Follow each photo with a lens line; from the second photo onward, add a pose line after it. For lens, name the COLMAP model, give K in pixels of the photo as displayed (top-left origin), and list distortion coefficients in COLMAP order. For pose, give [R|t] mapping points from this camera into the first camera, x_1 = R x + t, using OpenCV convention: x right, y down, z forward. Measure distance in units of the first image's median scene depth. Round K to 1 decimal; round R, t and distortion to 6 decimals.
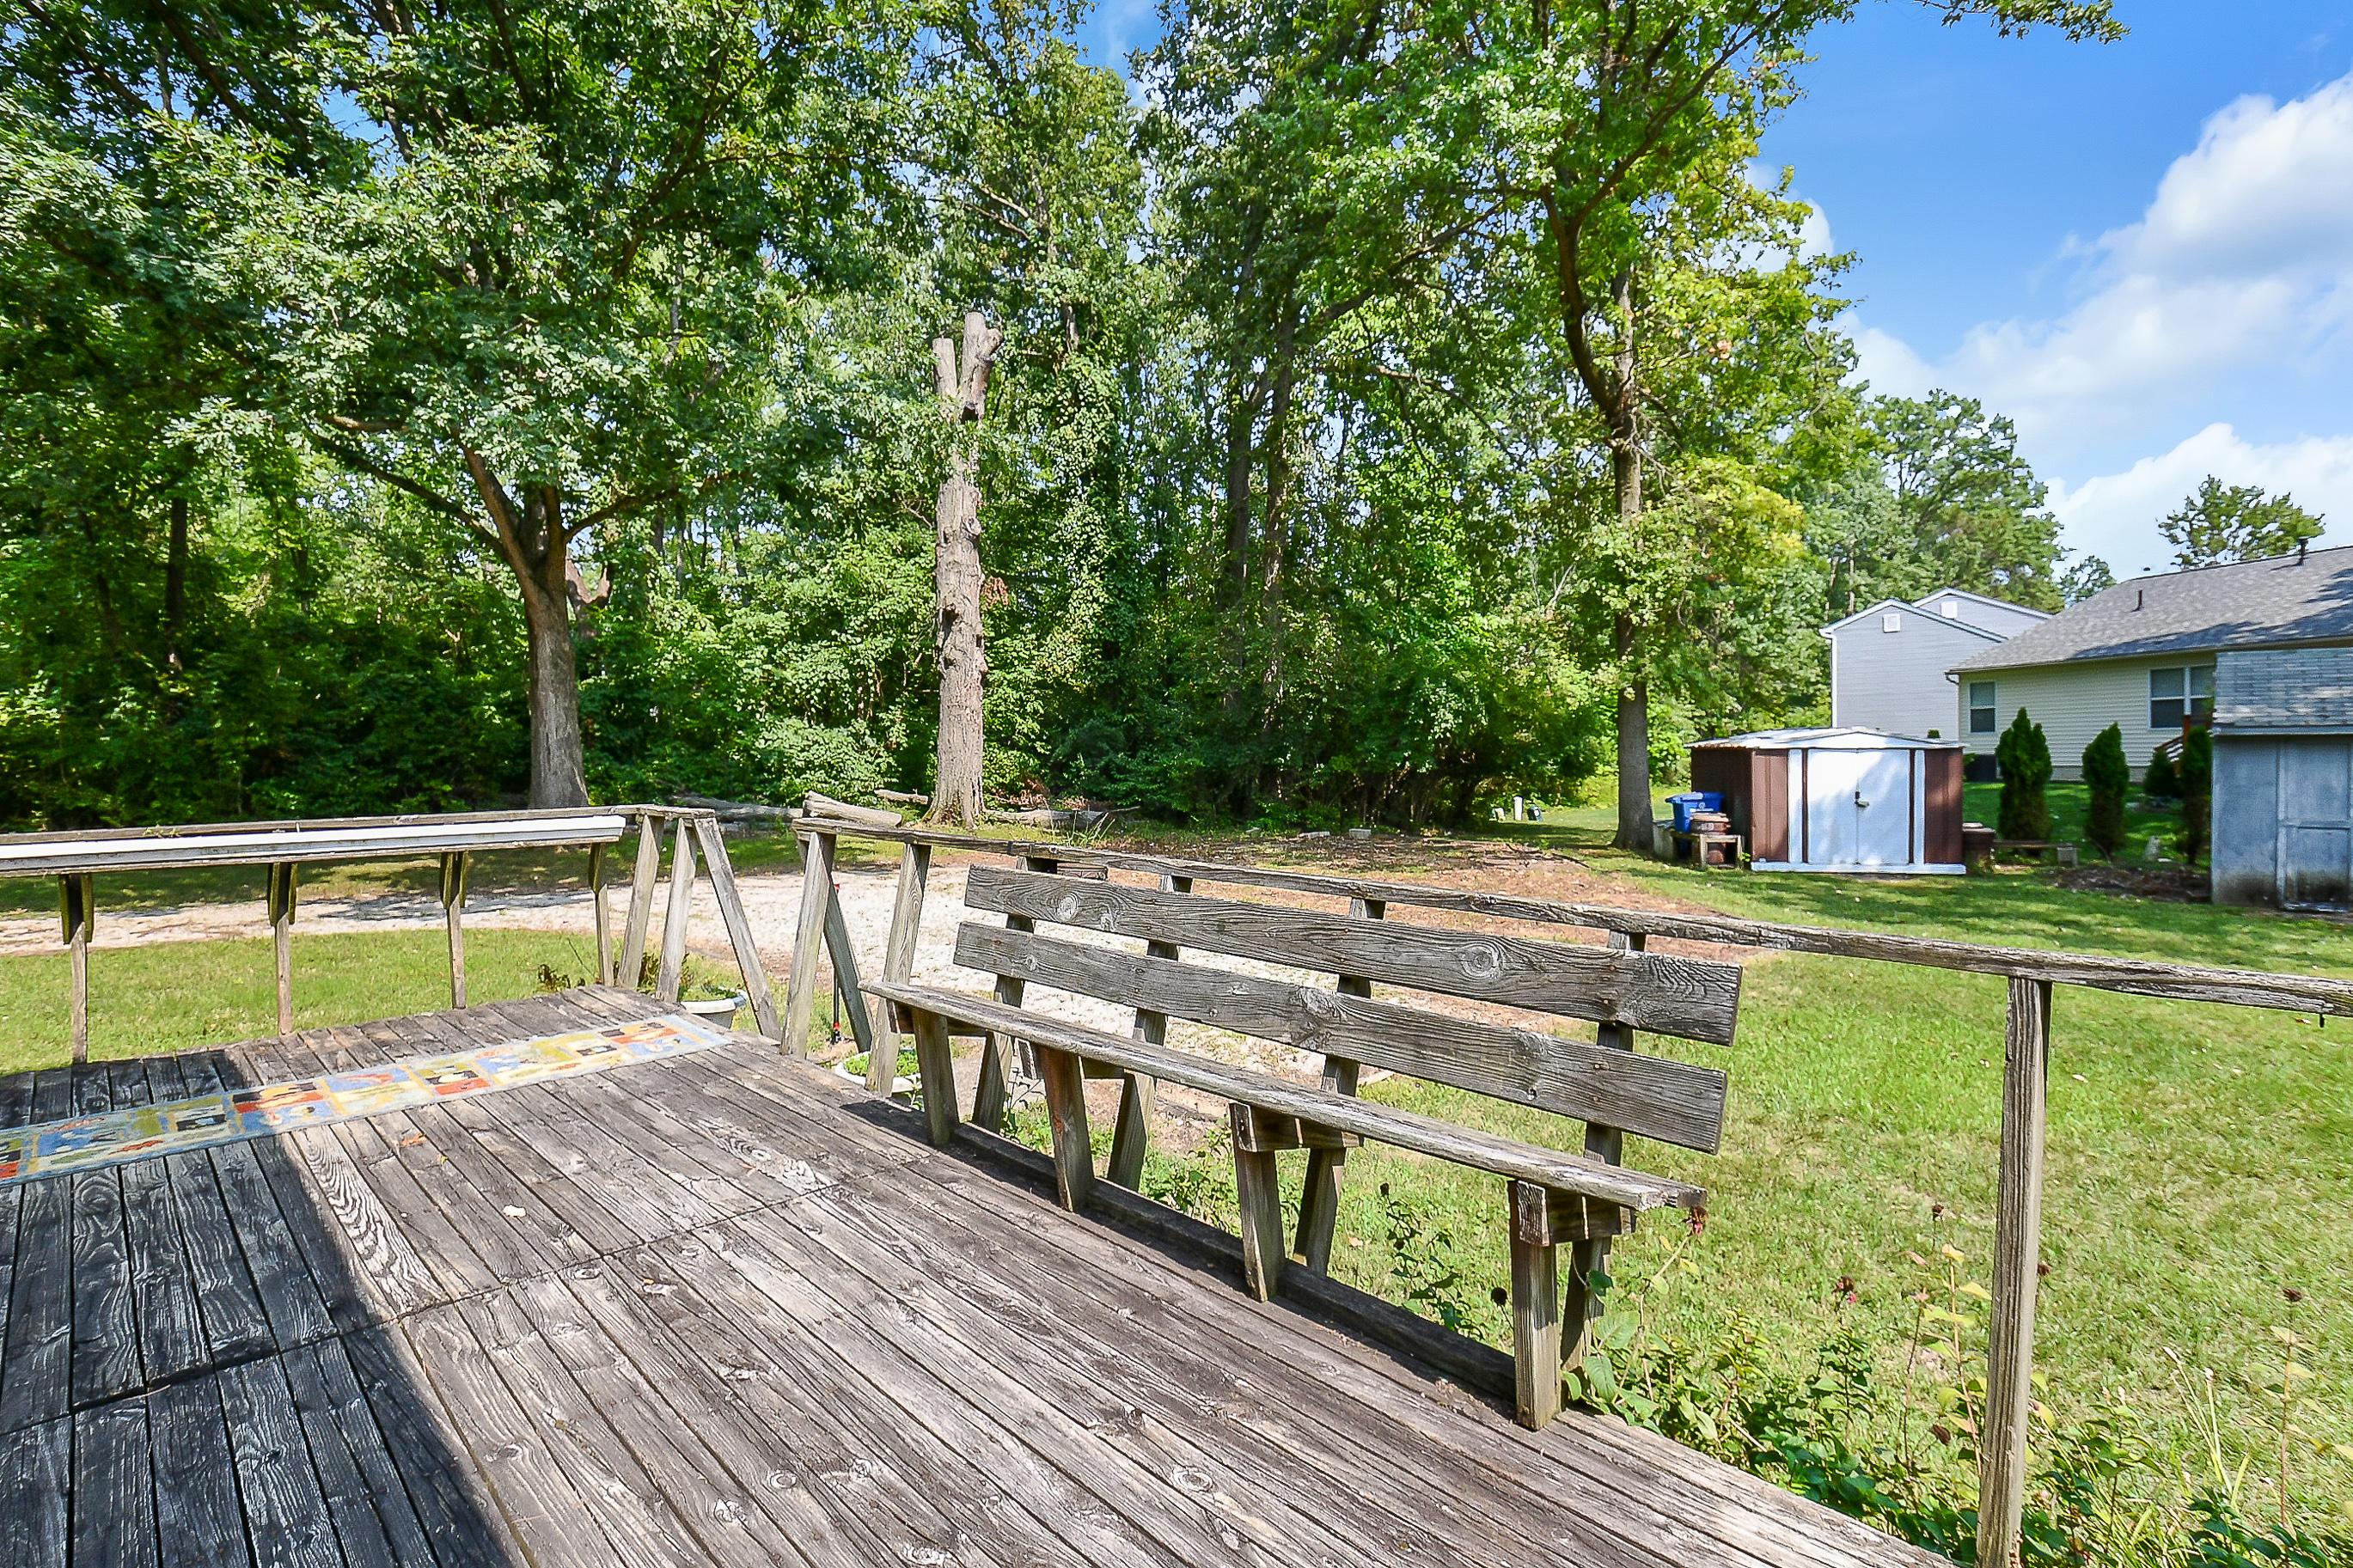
lens RADIAL K [[1062.7, 0, 1177.6], [0, 1062.7, 779.2], [0, 0, 1]] dist [-0.030697, -0.000952]
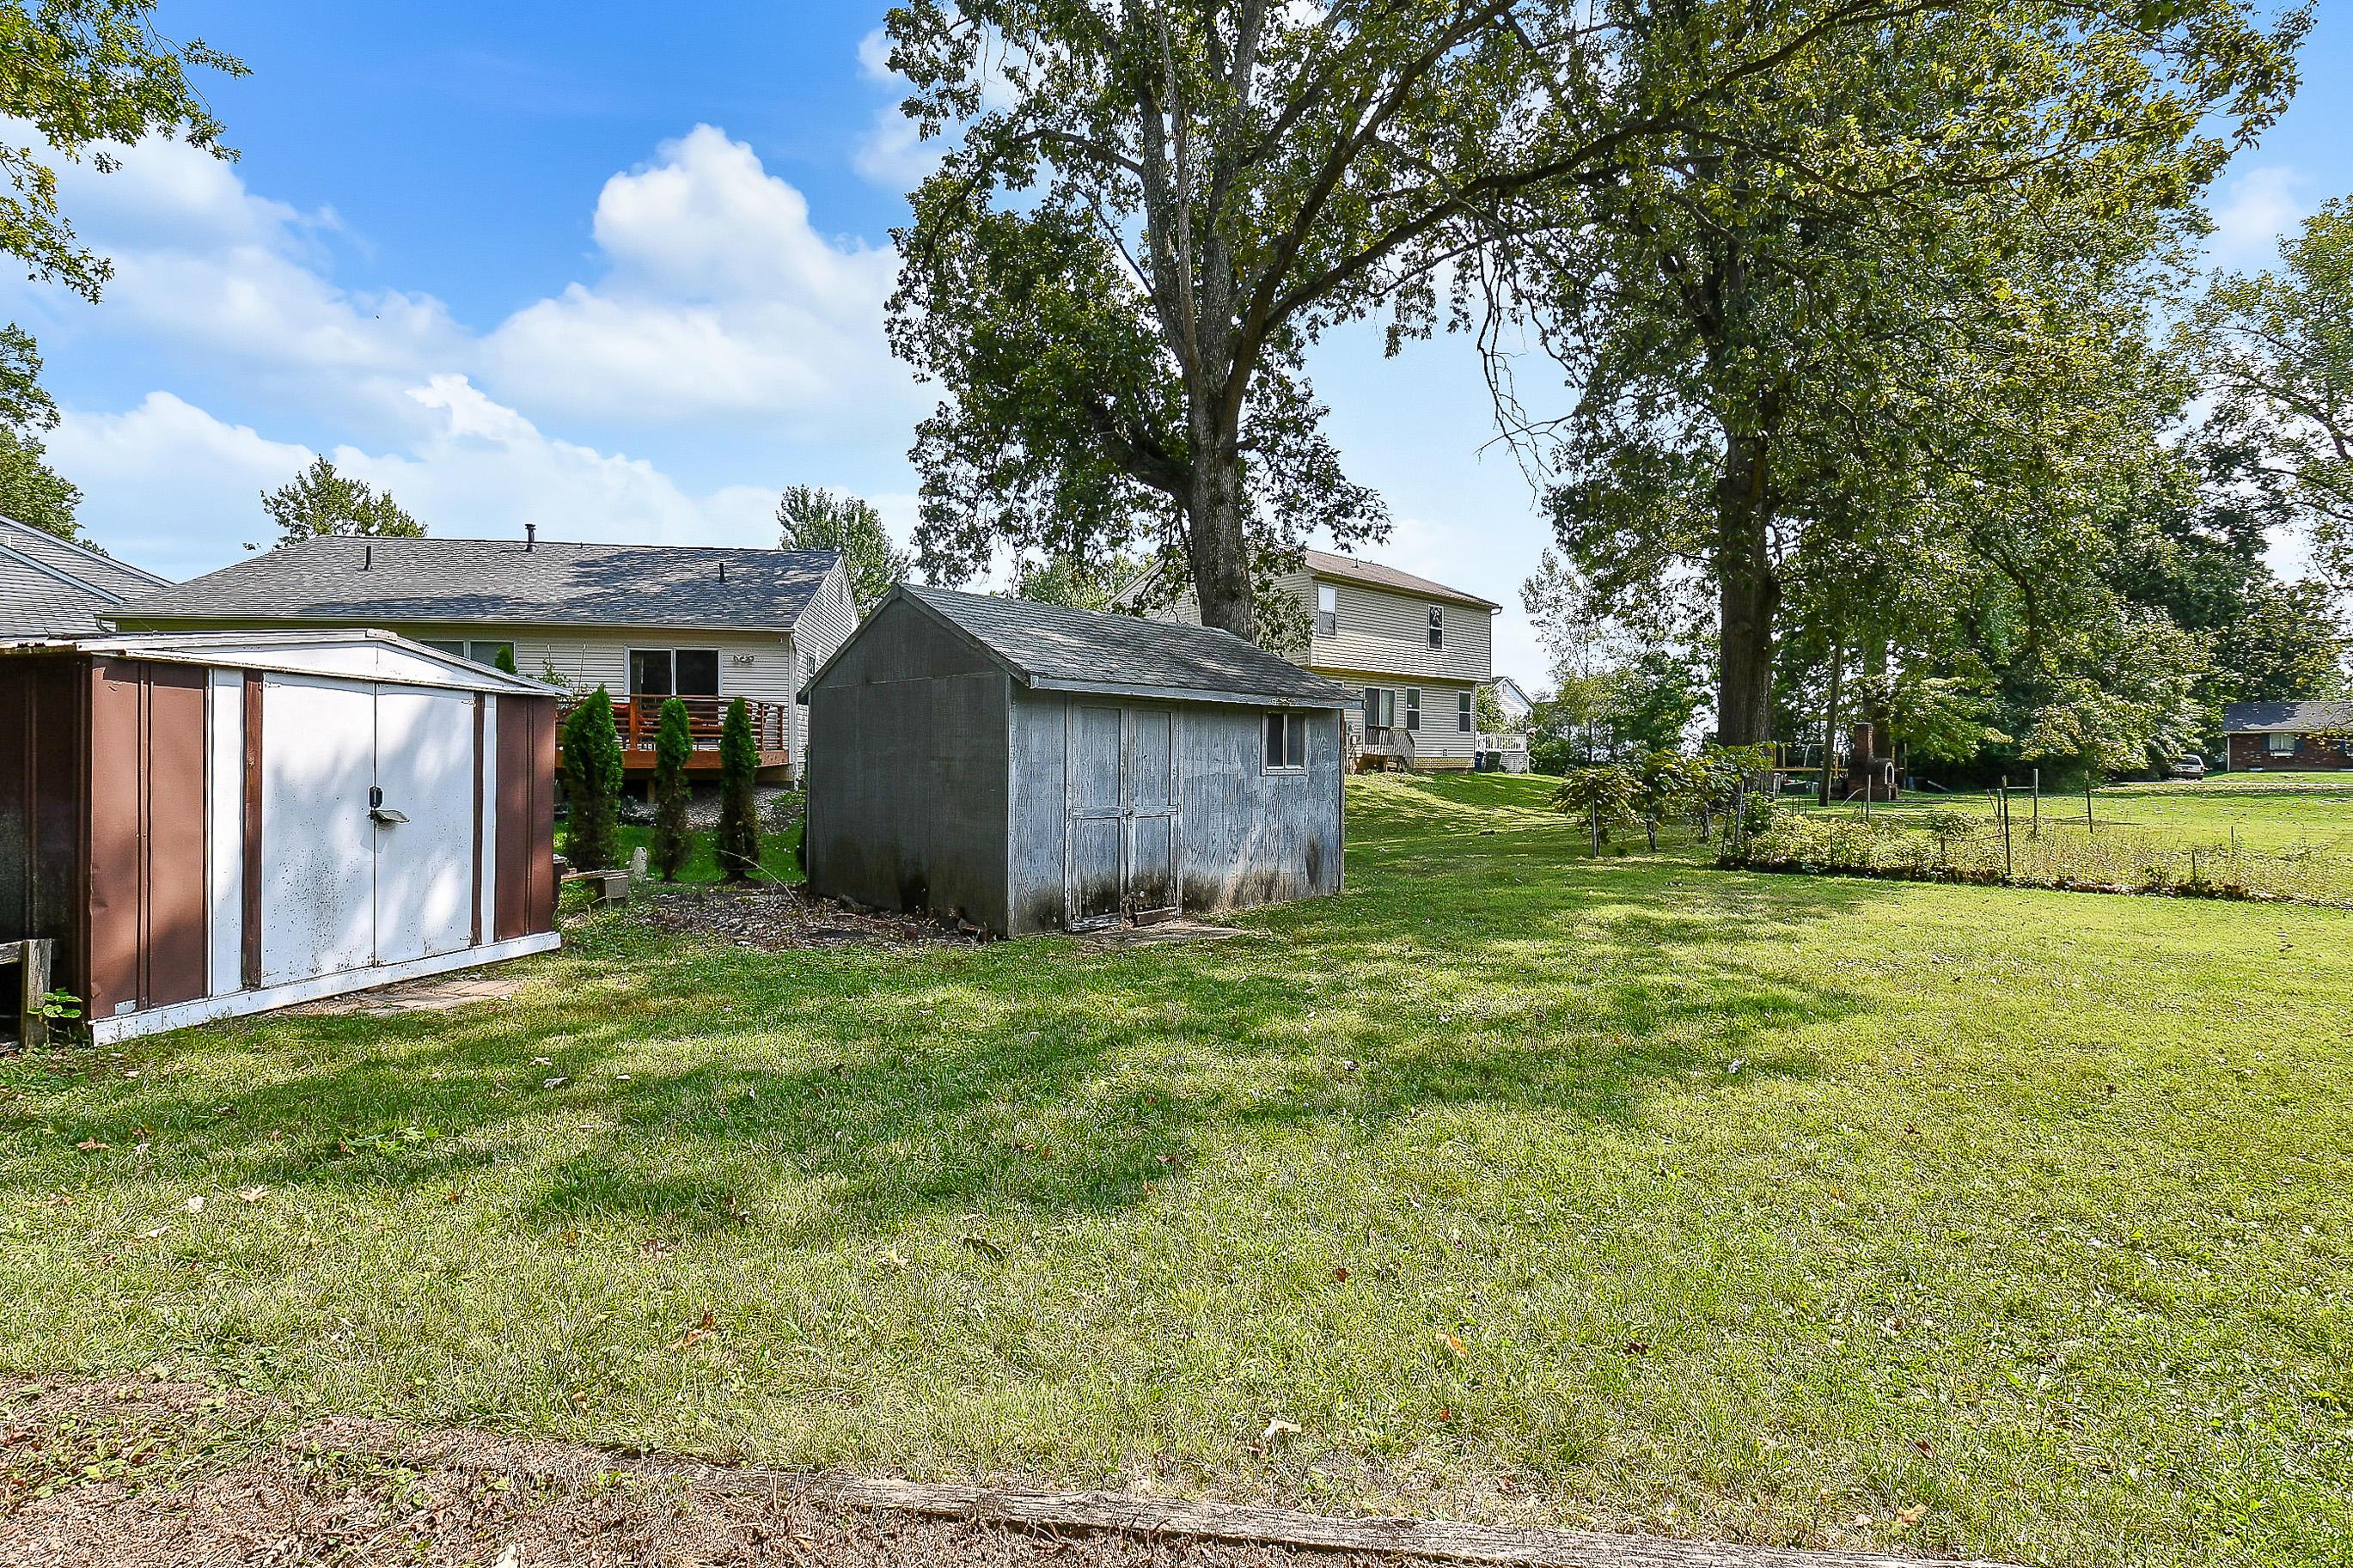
lens RADIAL K [[1062.7, 0, 1178.6], [0, 1062.7, 775.3], [0, 0, 1]] dist [-0.030697, -0.000952]
pose [[0.013778, -0.003445, 0.999899, 0.248585], [0.023596, 0.999717, 0.003119, 0.012829], [-0.999627, 0.023550, 0.013855, 0.682223]]
